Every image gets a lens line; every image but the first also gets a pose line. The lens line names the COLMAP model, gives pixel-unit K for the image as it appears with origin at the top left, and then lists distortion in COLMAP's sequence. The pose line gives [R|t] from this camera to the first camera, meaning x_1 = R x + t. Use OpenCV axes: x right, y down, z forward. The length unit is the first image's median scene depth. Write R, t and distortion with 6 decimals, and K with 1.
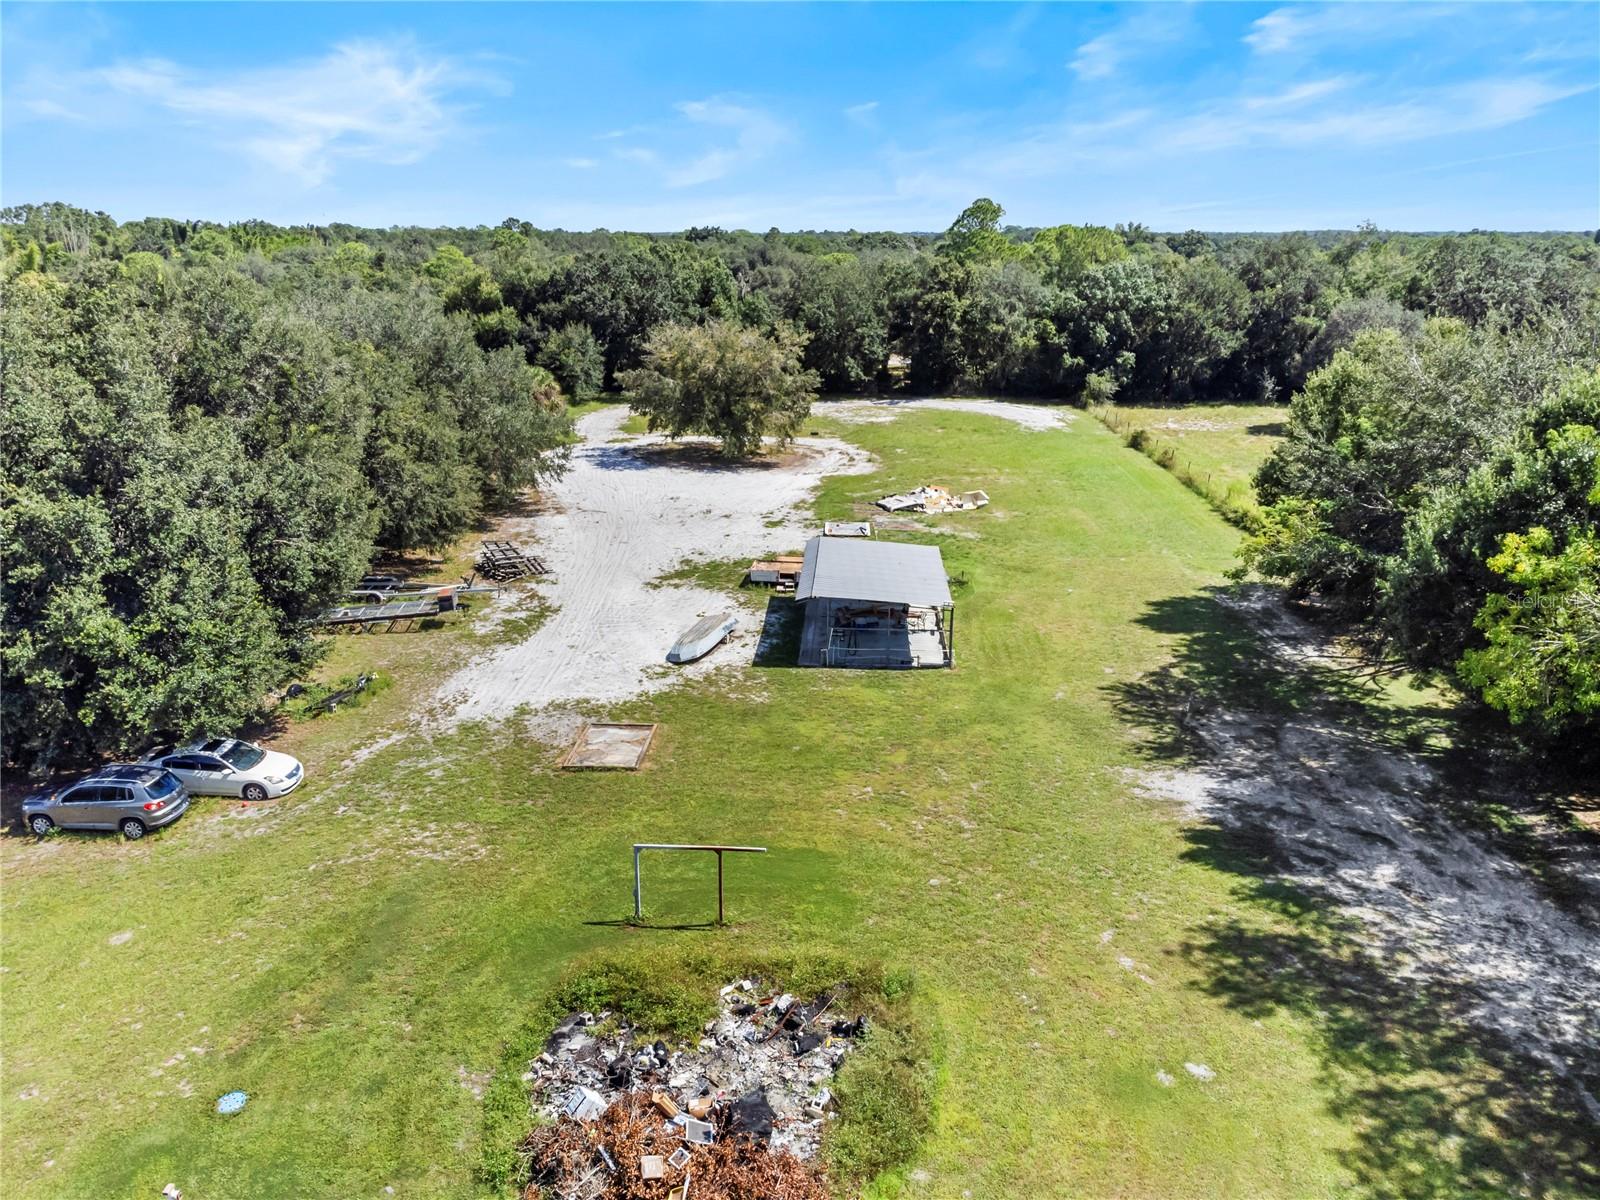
lens RADIAL K [[1189.6, 0, 798.3], [0, 1189.6, 597.3], [0, 0, 1]] dist [0.022440, -0.000169]
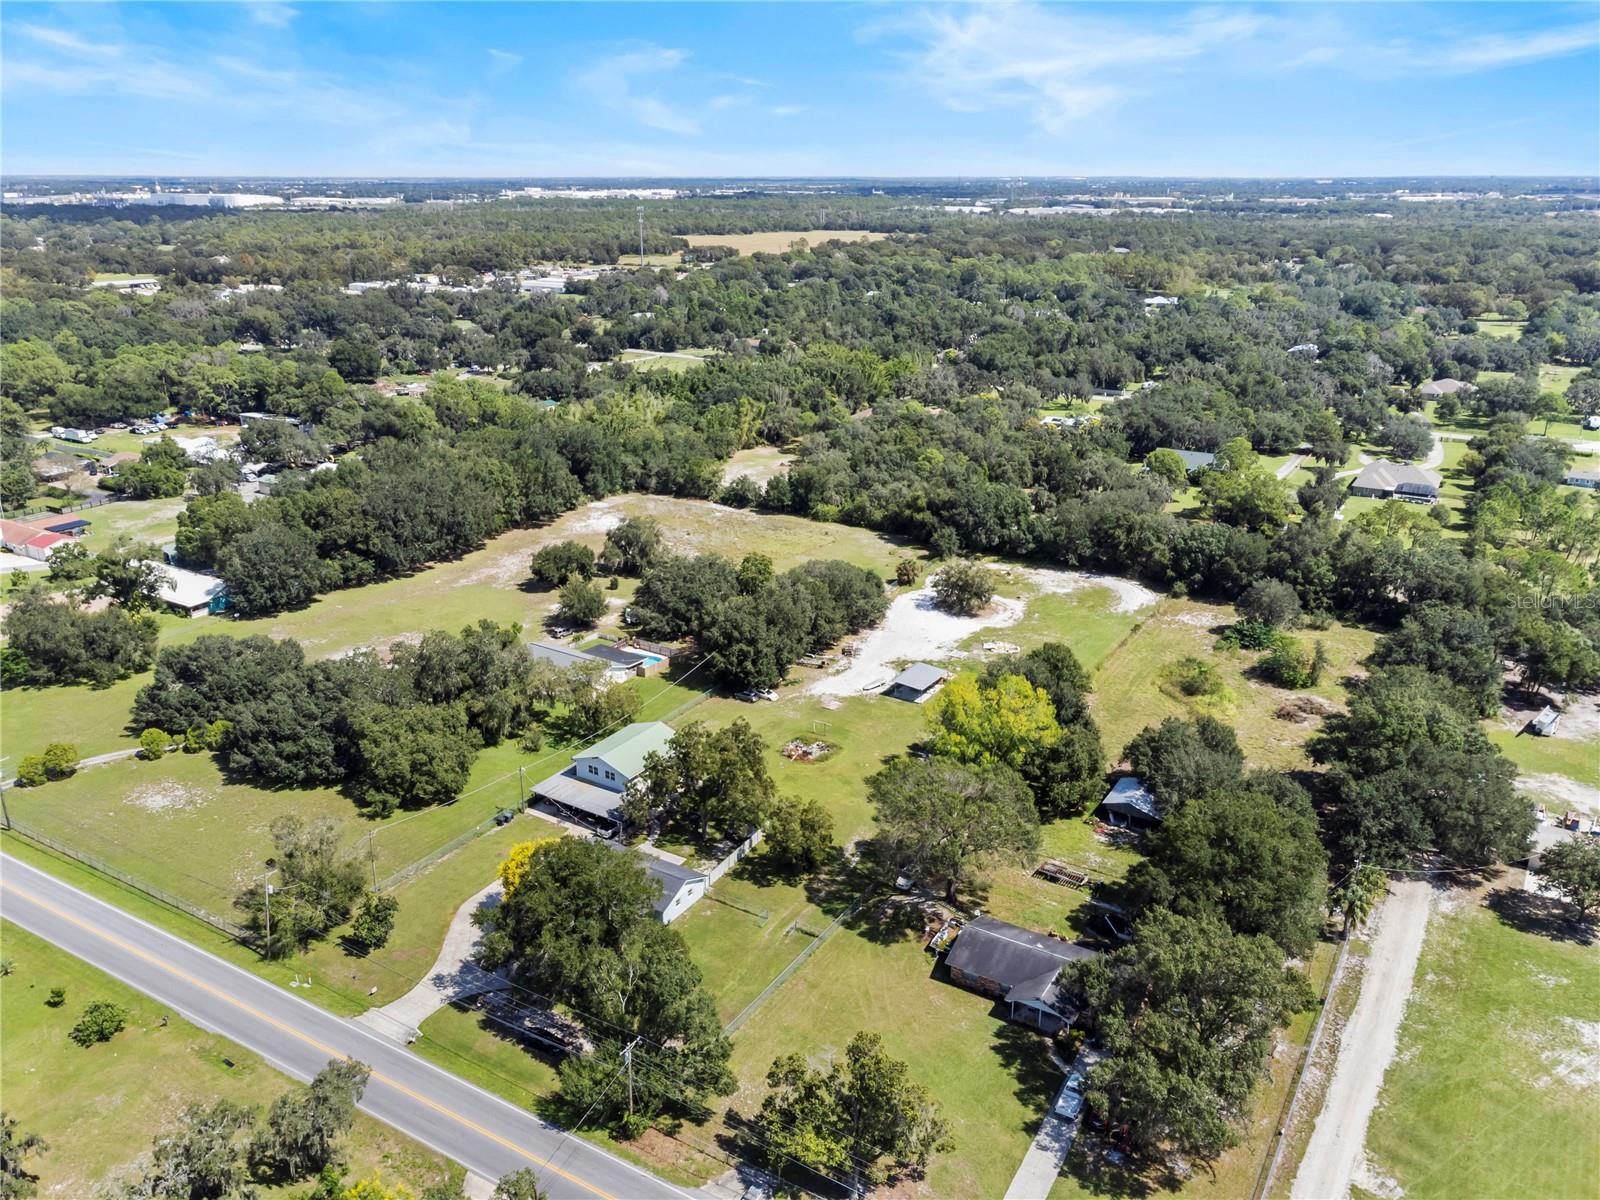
lens RADIAL K [[1189.6, 0, 798.9], [0, 1189.6, 600.6], [0, 0, 1]] dist [0.022440, -0.000169]
pose [[0.861505, 0.171524, -0.477900, 2.079078], [-0.146389, 0.985153, 0.089691, -0.751645], [0.486189, -0.007310, 0.873823, -3.509995]]
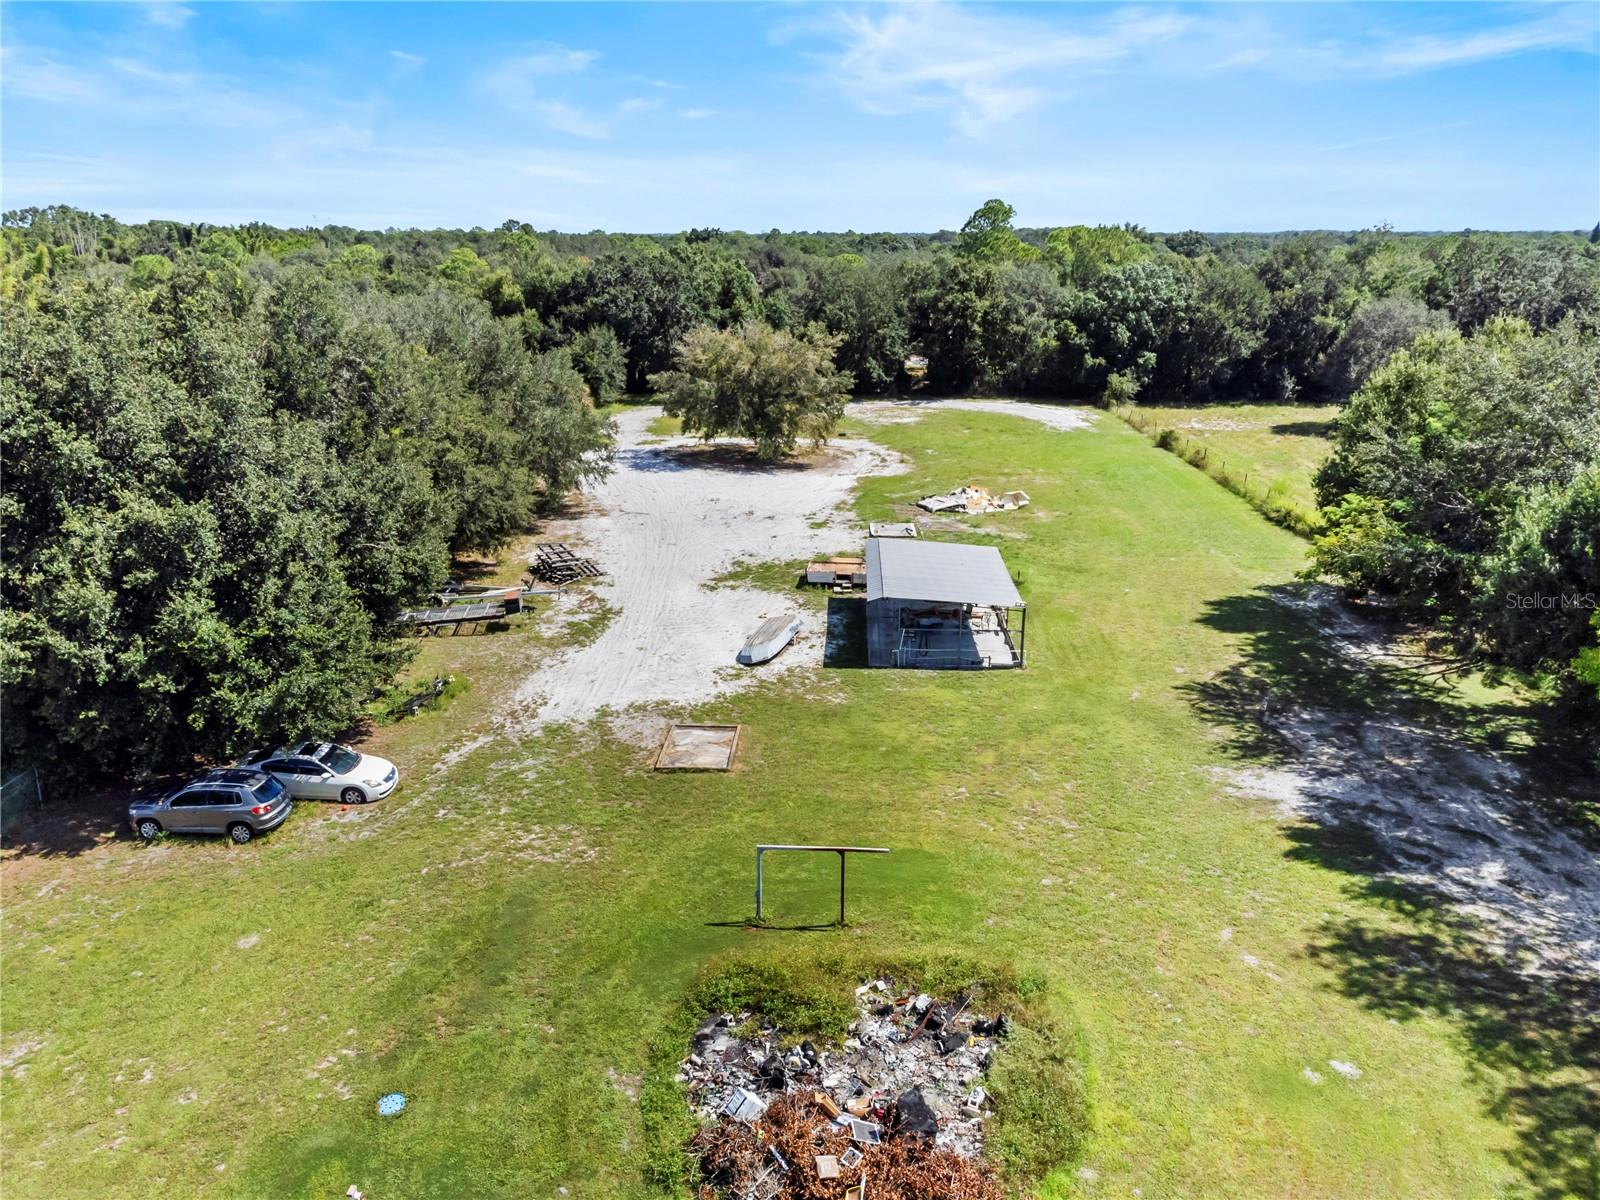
lens RADIAL K [[1189.6, 0, 798.1], [0, 1189.6, 594.2], [0, 0, 1]] dist [0.022440, -0.000169]
pose [[0.999968, -0.004381, 0.006638, -0.081862], [0.004400, 0.999986, -0.002901, -0.001124], [-0.006625, 0.002930, 0.999974, -0.003392]]
